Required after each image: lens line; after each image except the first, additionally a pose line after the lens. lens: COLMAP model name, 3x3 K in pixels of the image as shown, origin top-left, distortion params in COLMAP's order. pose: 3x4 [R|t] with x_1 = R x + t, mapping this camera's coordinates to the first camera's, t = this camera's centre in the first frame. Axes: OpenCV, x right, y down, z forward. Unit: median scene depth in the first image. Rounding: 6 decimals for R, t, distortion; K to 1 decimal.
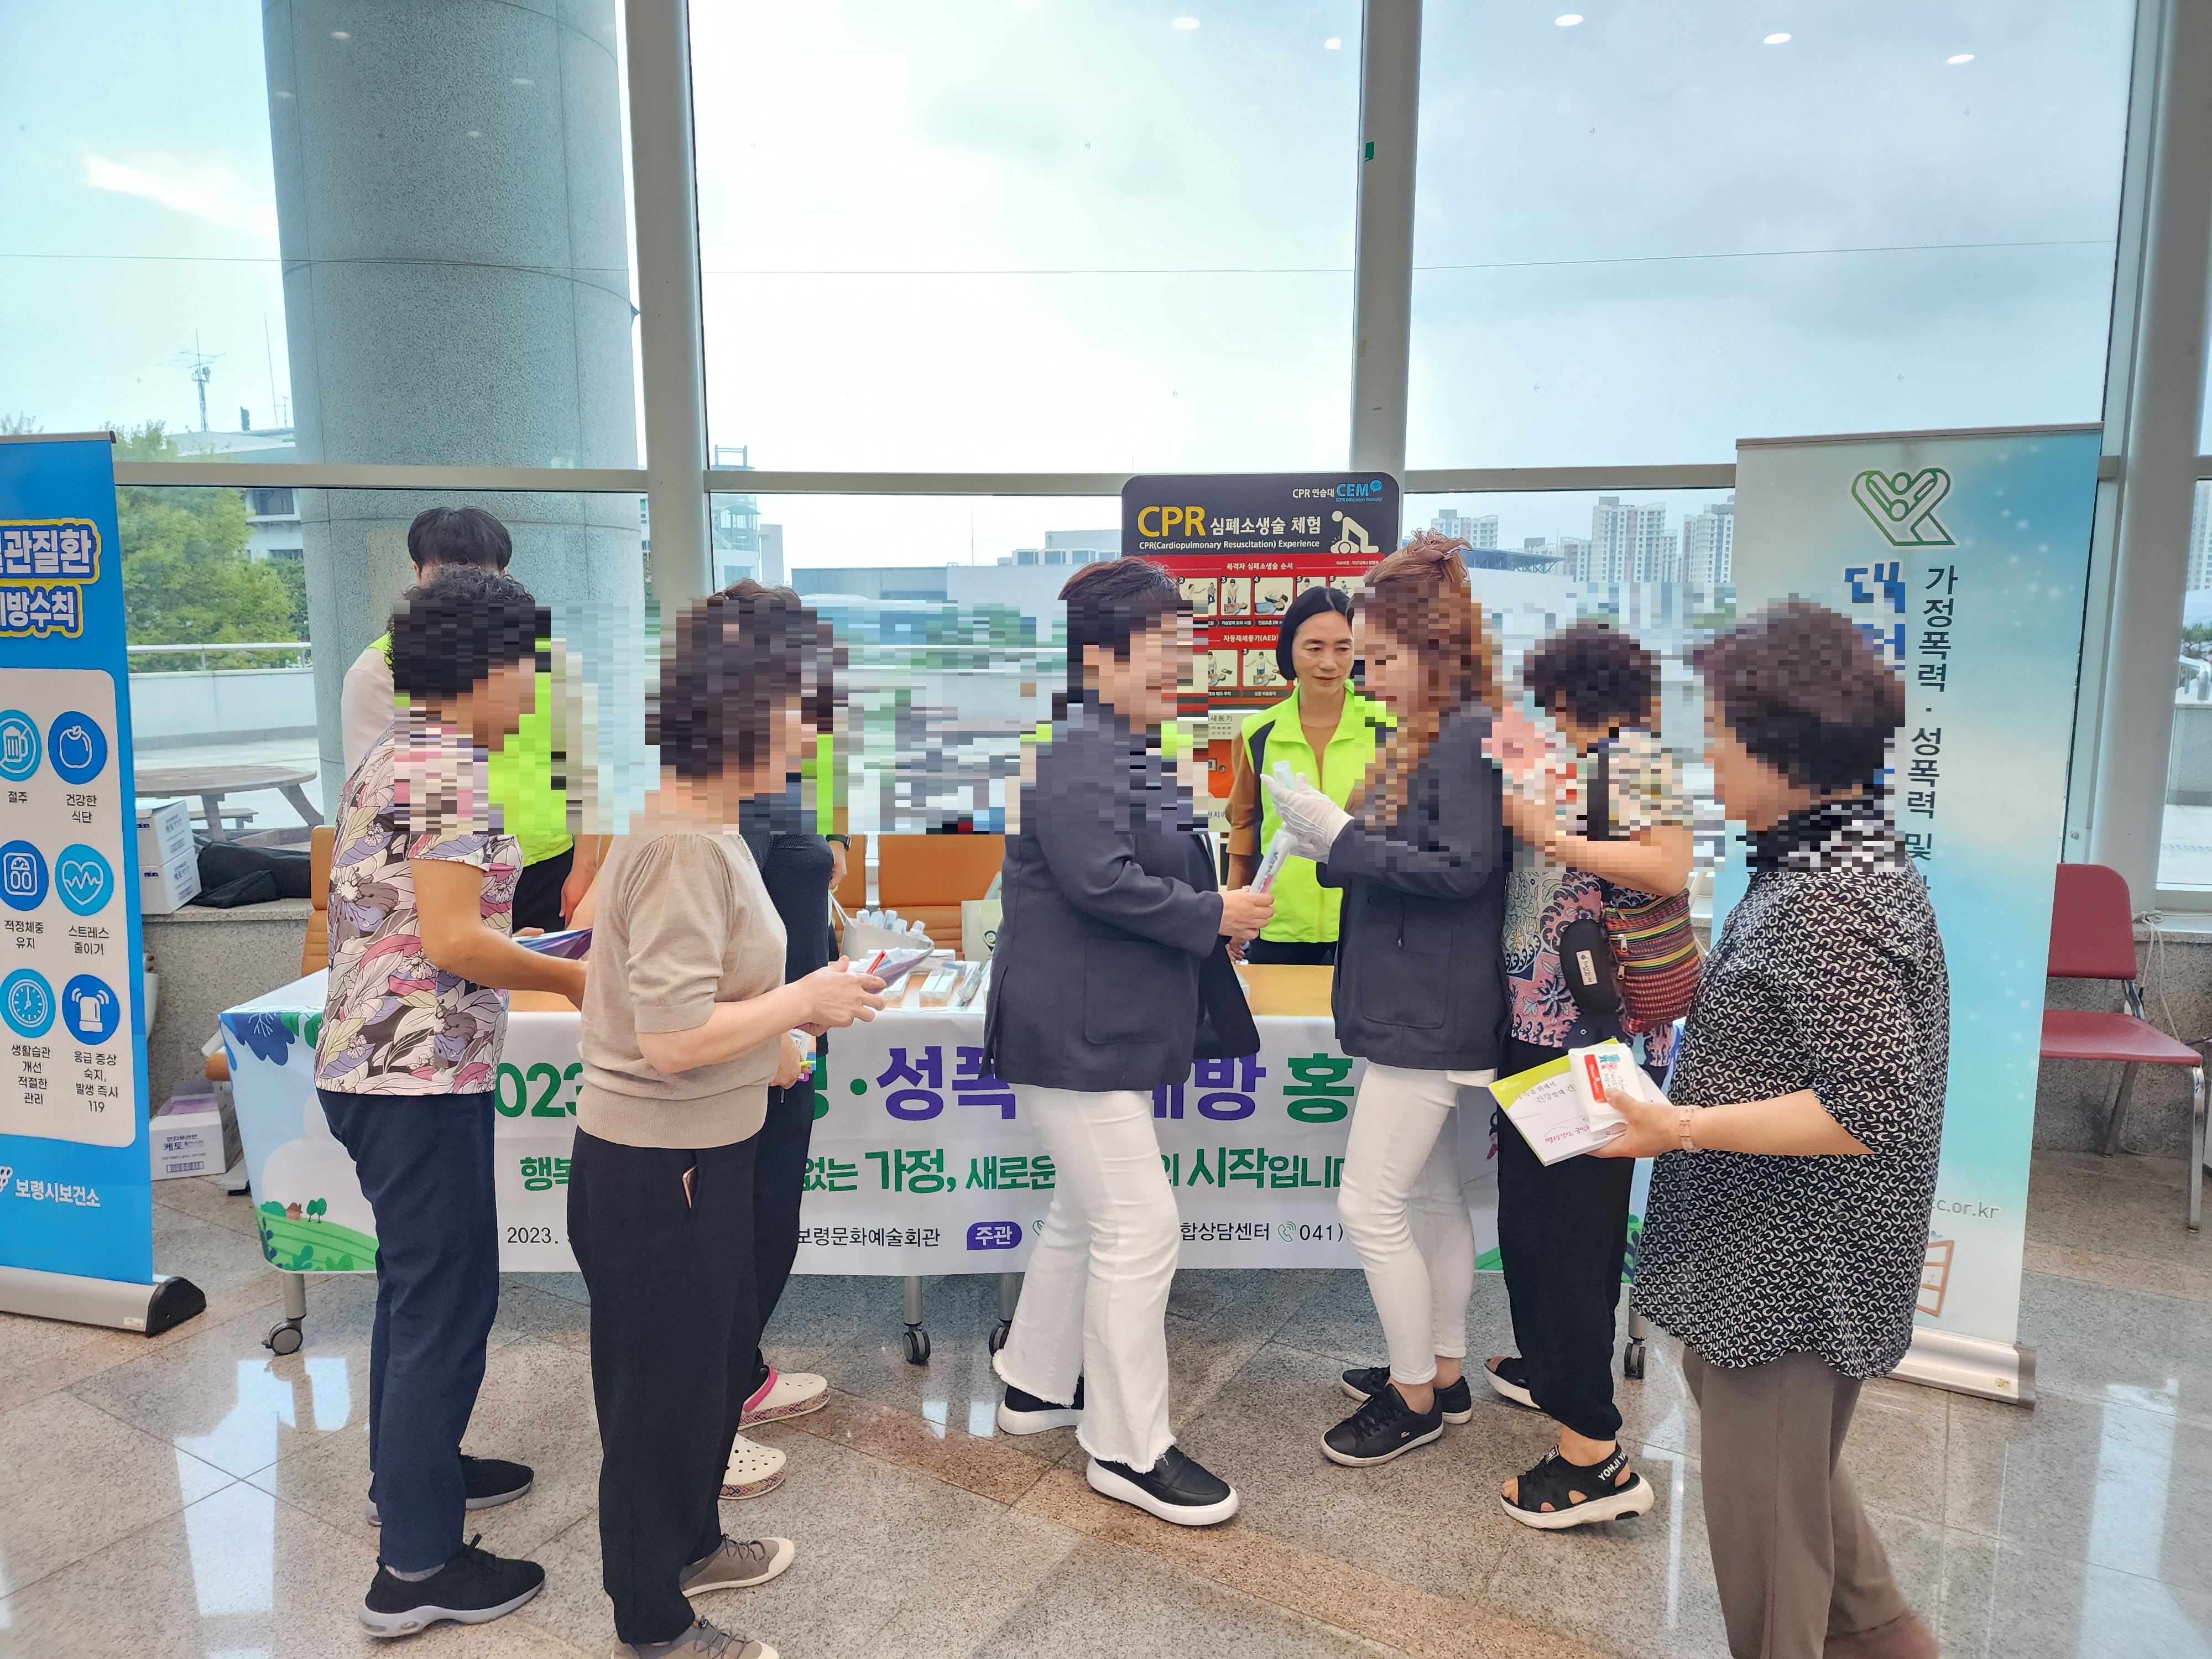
lens RADIAL K [[1488.7, 0, 1077.2], [0, 1488.7, 829.1], [0, 0, 1]] dist [0.210570, -0.078750]
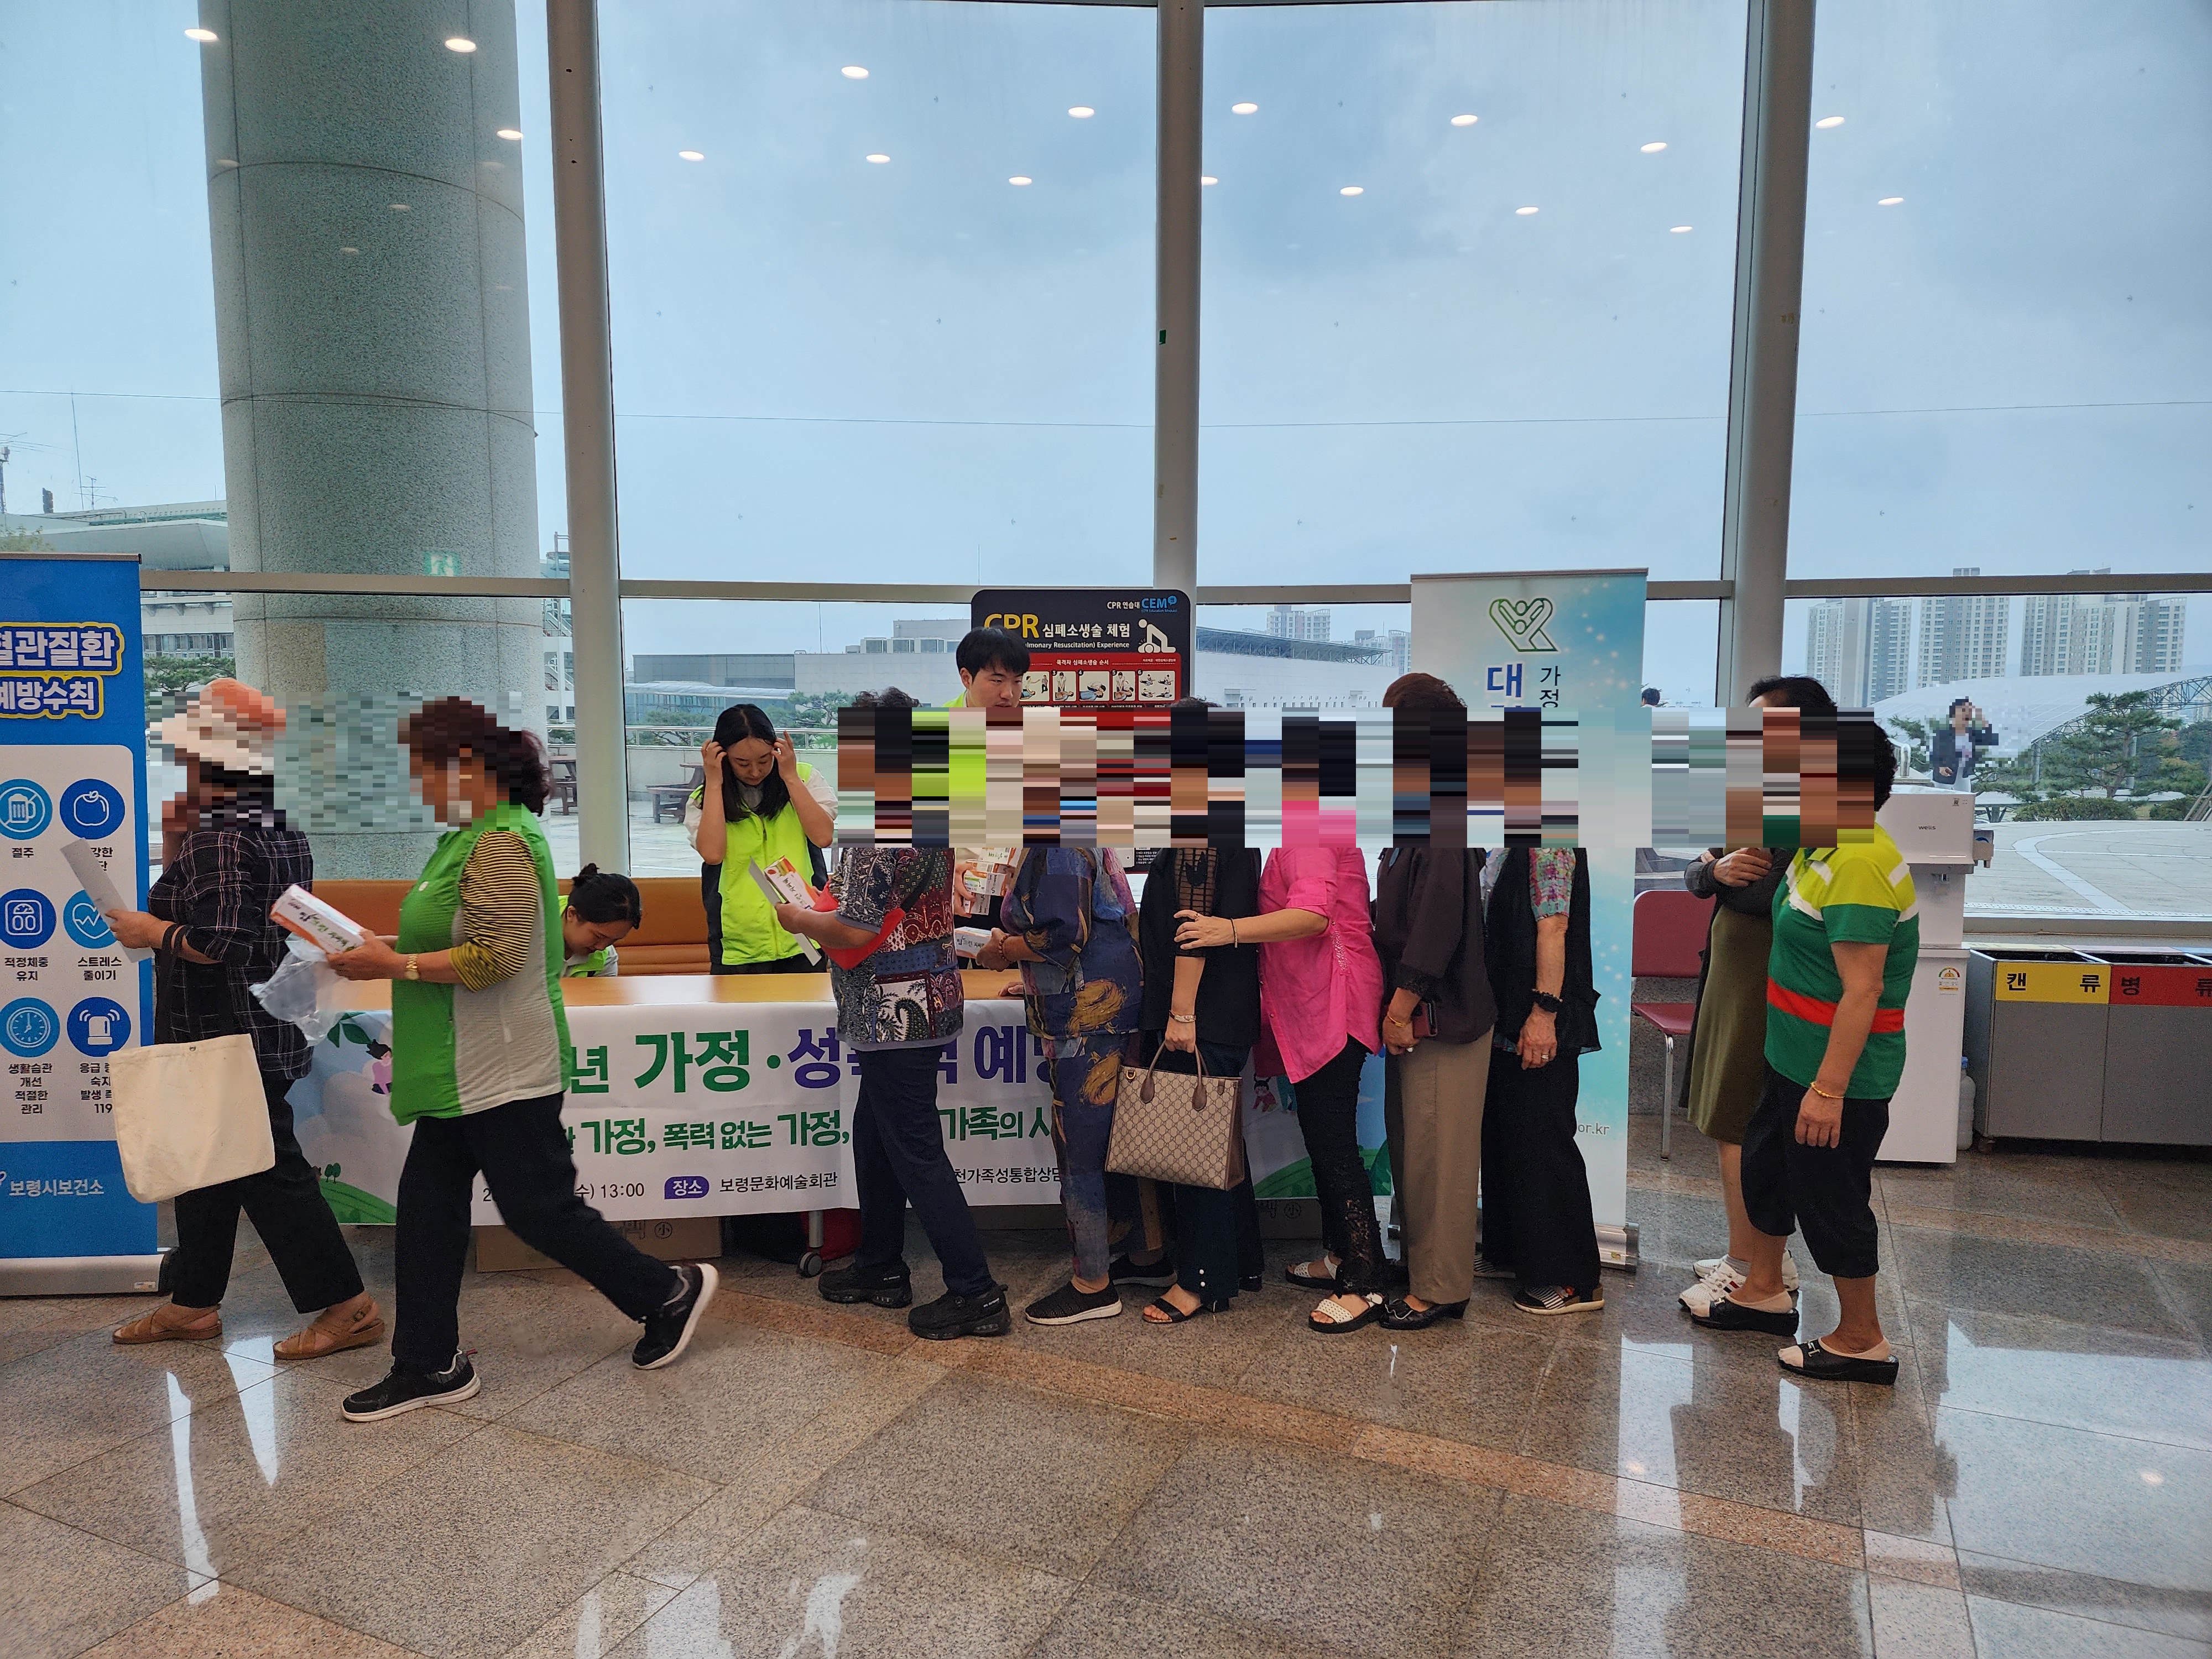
lens RADIAL K [[1505.0, 0, 1113.6], [0, 1505.0, 856.9], [0, 0, 1]] dist [0.320297, -0.000467]
pose [[0.992940, -0.019282, 0.117043, -0.005496], [0.024075, 0.998923, -0.039676, 0.052705], [-0.116152, 0.042214, 0.992334, -0.346636]]
